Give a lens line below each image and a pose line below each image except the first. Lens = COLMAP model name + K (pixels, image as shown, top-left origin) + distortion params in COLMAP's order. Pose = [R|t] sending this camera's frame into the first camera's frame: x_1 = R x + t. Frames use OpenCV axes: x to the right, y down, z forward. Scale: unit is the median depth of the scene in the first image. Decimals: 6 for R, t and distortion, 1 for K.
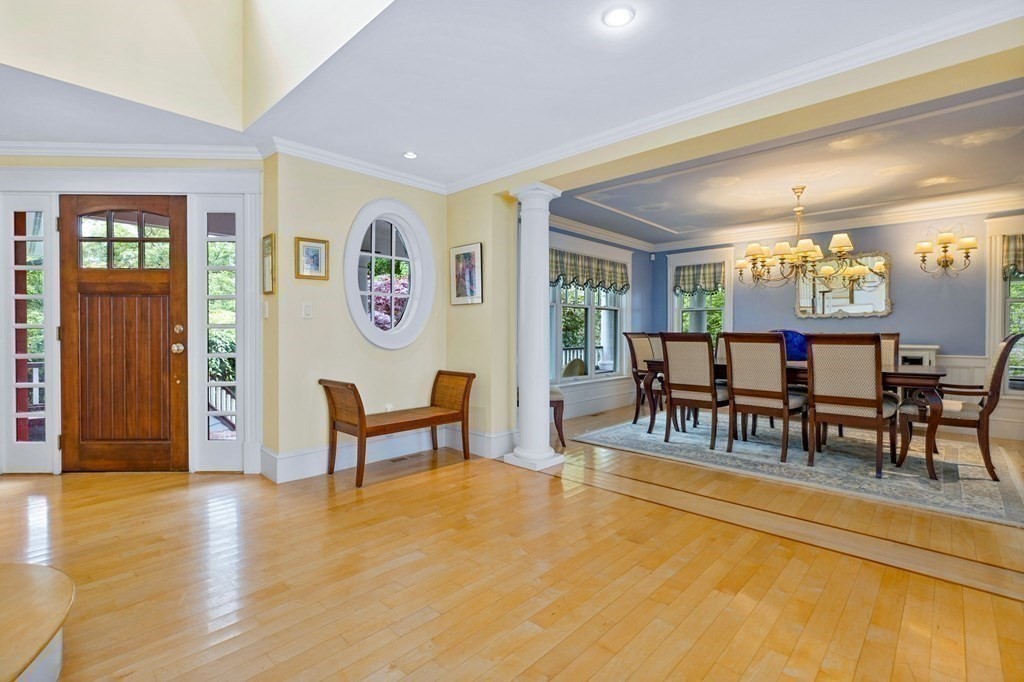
lens RADIAL K [[467.0, 0, 509.8], [0, 467.0, 333.7], [0, 0, 1]] dist [-0.001873, 0.000315]
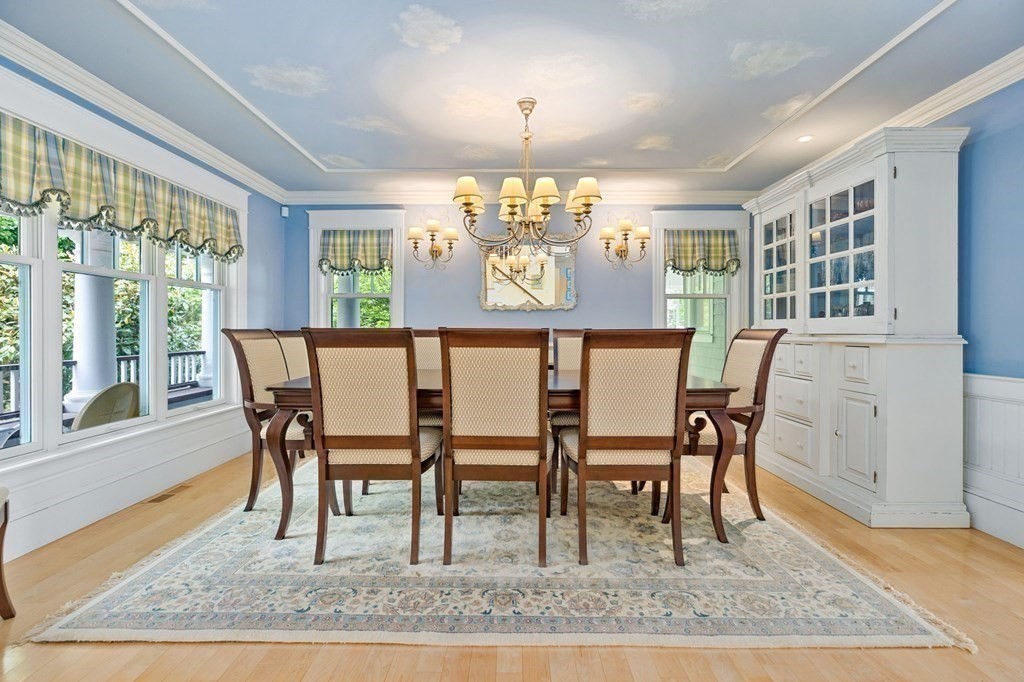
lens RADIAL K [[467.0, 0, 509.0], [0, 467.0, 330.7], [0, 0, 1]] dist [-0.001873, 0.000315]
pose [[0.735091, -0.003786, 0.677958, 0.130309], [0.004654, 0.999989, 0.000538, 0.000444], [-0.677953, 0.002760, 0.735100, 0.431782]]
